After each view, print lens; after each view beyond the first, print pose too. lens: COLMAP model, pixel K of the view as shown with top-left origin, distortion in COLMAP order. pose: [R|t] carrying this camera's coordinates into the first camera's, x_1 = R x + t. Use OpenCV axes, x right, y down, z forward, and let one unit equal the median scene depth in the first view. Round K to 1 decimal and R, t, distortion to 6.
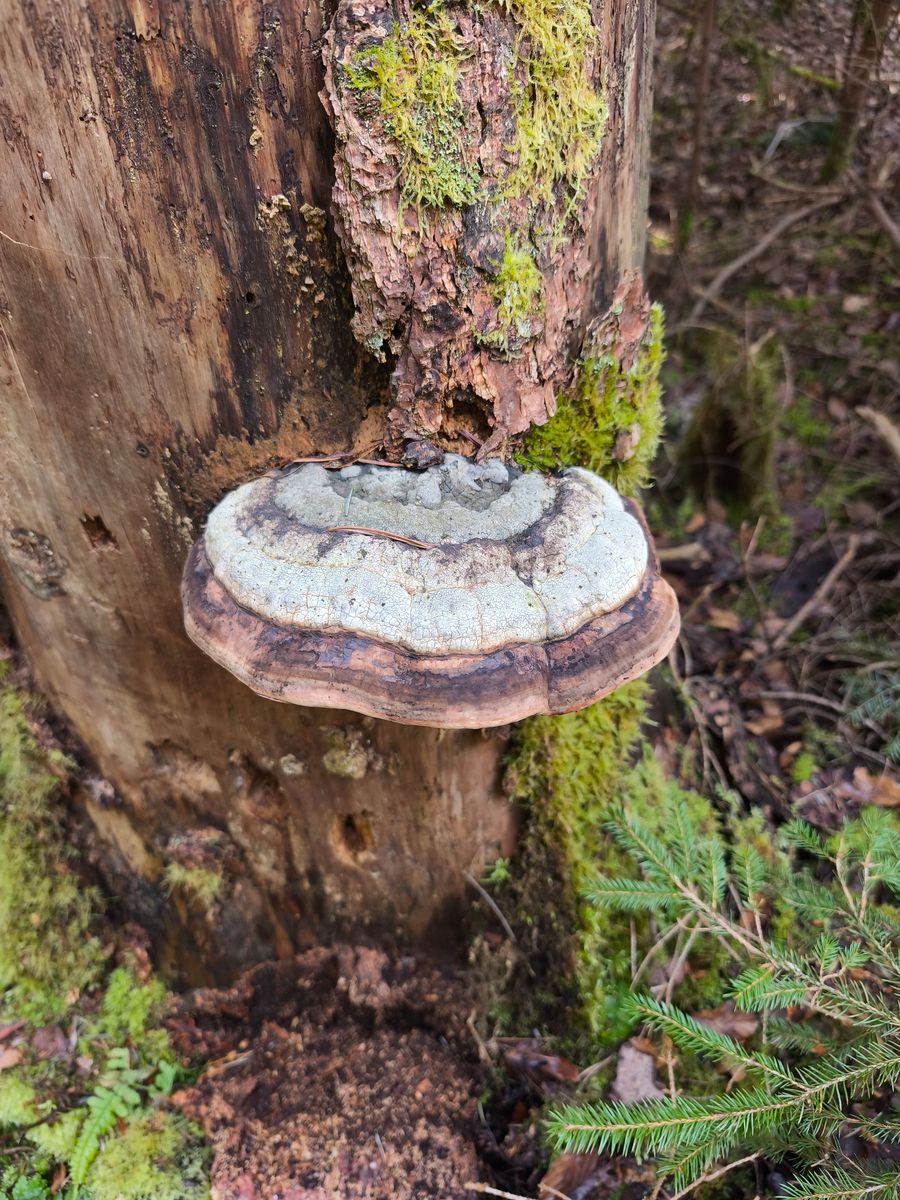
lens RADIAL K [[884.8, 0, 450.0], [0, 884.8, 600.0], [0, 0, 1]] dist [-0.039643, -0.001298]
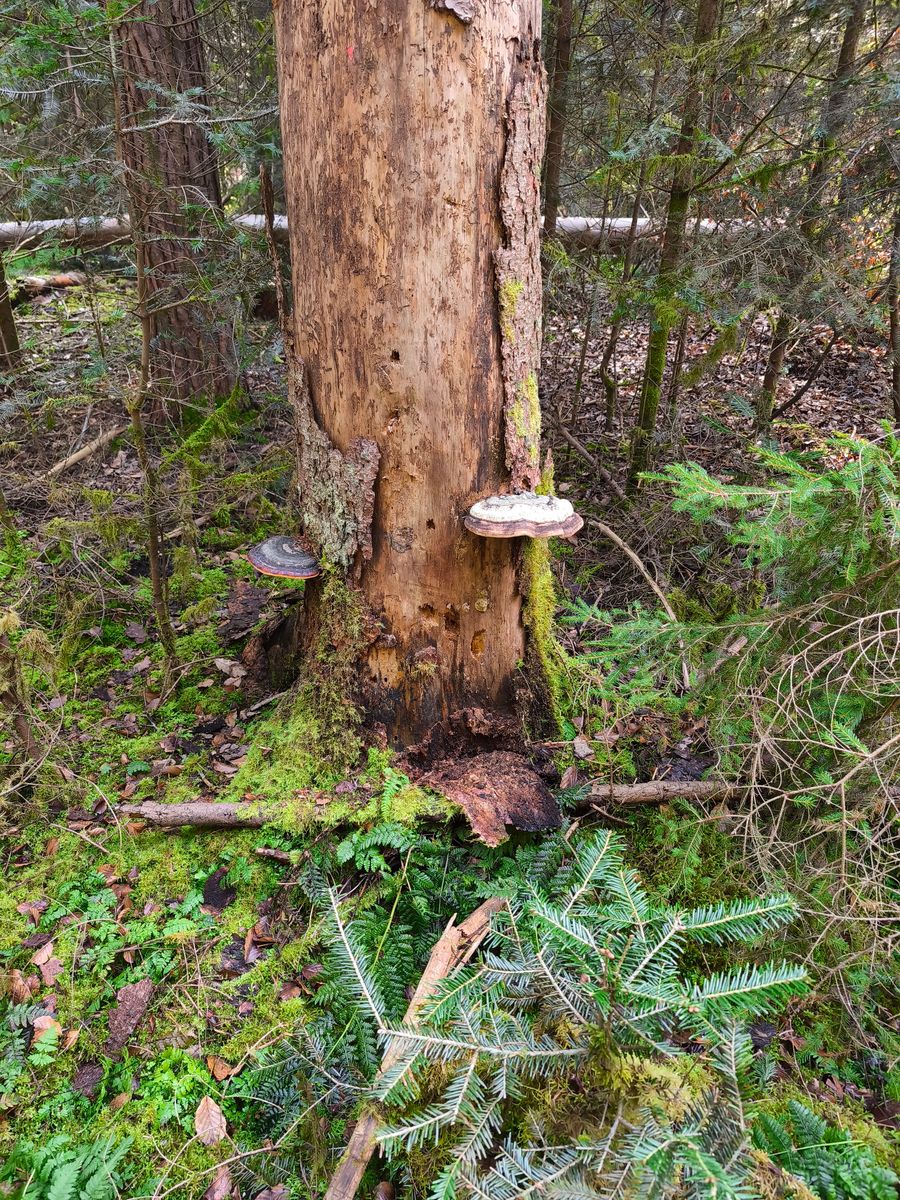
lens RADIAL K [[884.8, 0, 450.0], [0, 884.8, 600.0], [0, 0, 1]] dist [-0.039643, -0.001298]
pose [[0.946940, -0.116005, 0.299744, -1.672960], [0.188183, 0.956140, -0.224461, 1.223185], [-0.260559, 0.268958, 0.927238, -2.710231]]
